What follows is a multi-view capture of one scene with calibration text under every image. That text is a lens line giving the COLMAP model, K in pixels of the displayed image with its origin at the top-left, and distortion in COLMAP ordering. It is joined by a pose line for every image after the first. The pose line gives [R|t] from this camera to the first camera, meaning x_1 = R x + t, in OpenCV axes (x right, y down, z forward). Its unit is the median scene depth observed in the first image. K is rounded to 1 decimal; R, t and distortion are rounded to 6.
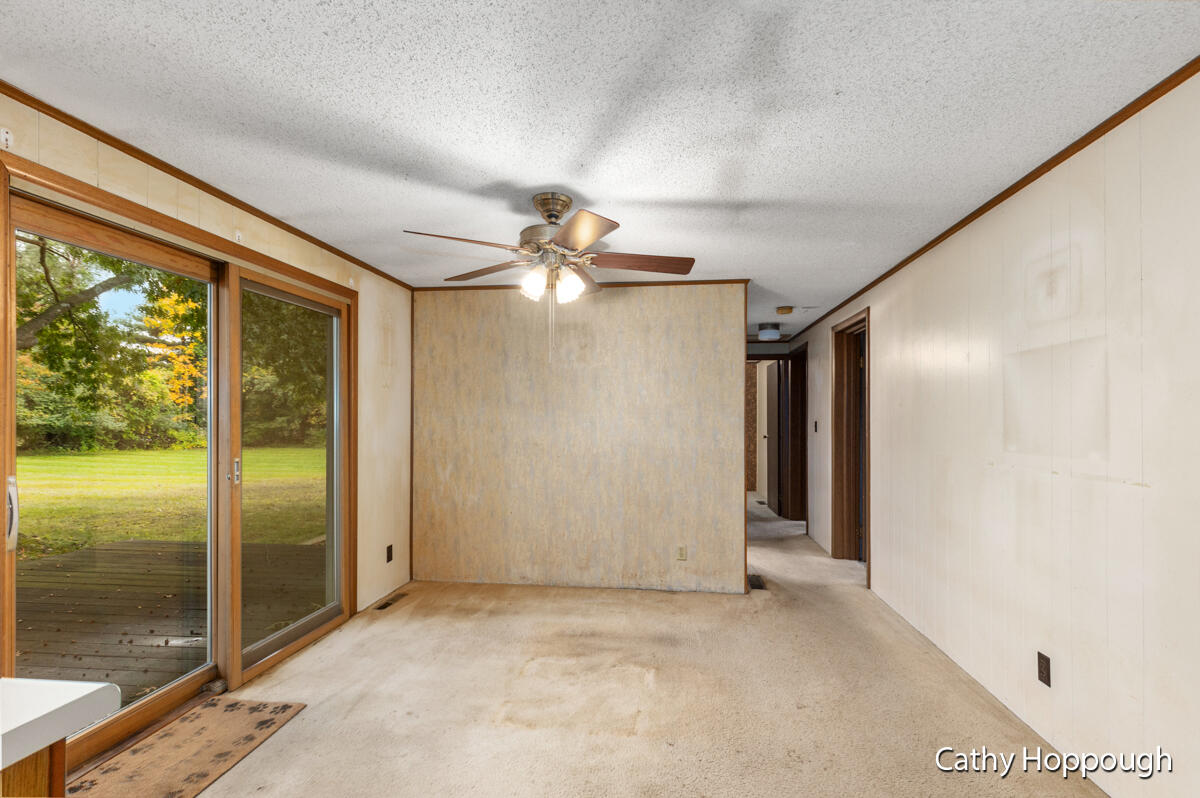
lens RADIAL K [[536.8, 0, 605.0], [0, 536.8, 415.6], [0, 0, 1]] dist [0.001826, -0.000032]
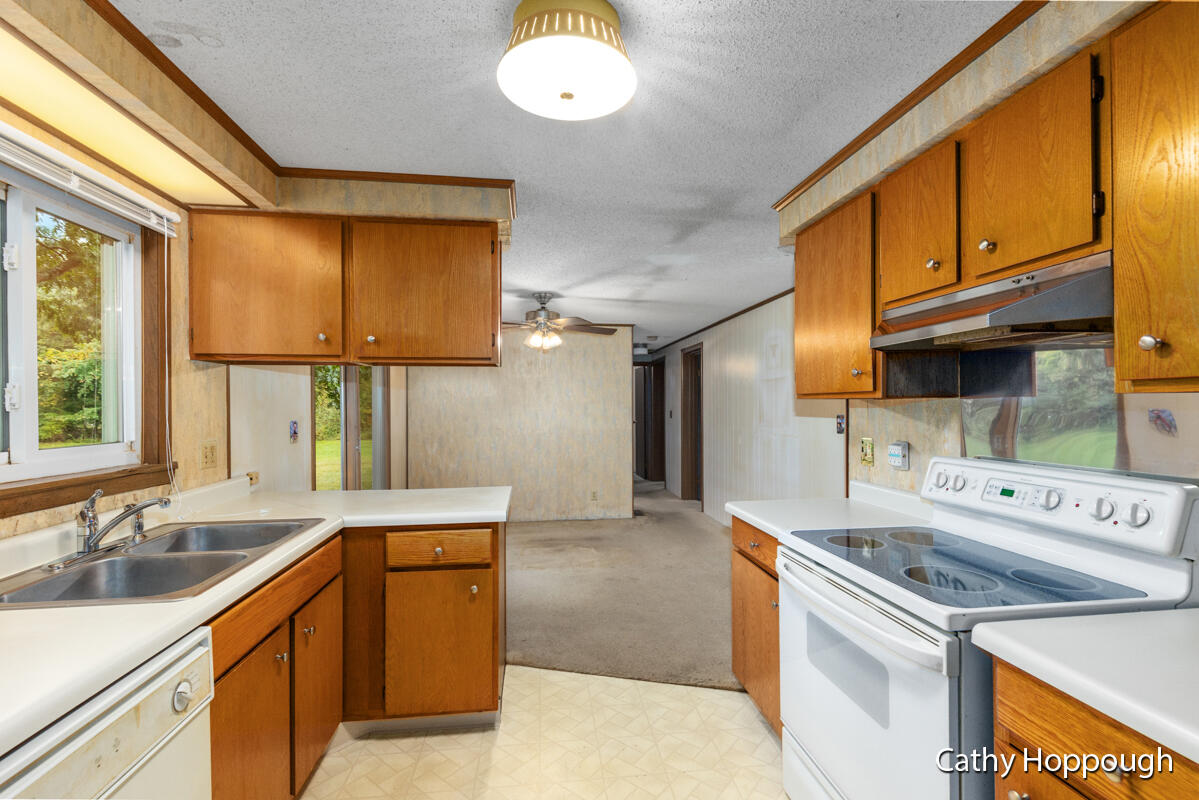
lens RADIAL K [[536.4, 0, 604.5], [0, 536.4, 416.6], [0, 0, 1]] dist [0.001826, -0.000032]
pose [[0.965651, -0.010135, 0.259644, -0.235089], [0.003738, 0.999677, 0.025123, -0.016672], [-0.259815, -0.023290, 0.965378, -0.528199]]
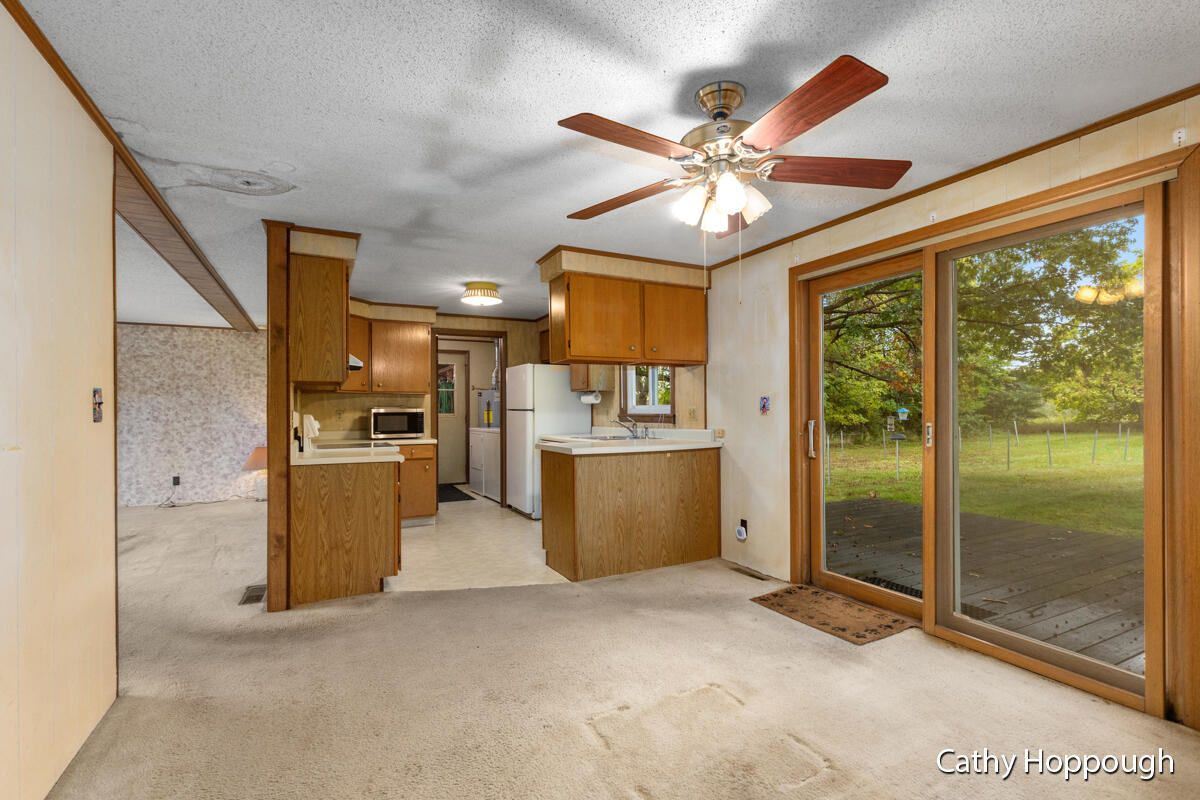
lens RADIAL K [[536.8, 0, 605.0], [0, 536.8, 416.6], [0, 0, 1]] dist [0.001826, -0.000032]
pose [[-0.818610, 0.007867, -0.574295, 0.298923], [0.005759, 0.999968, 0.005488, 0.035217], [0.574320, 0.001185, -0.818630, 0.948284]]
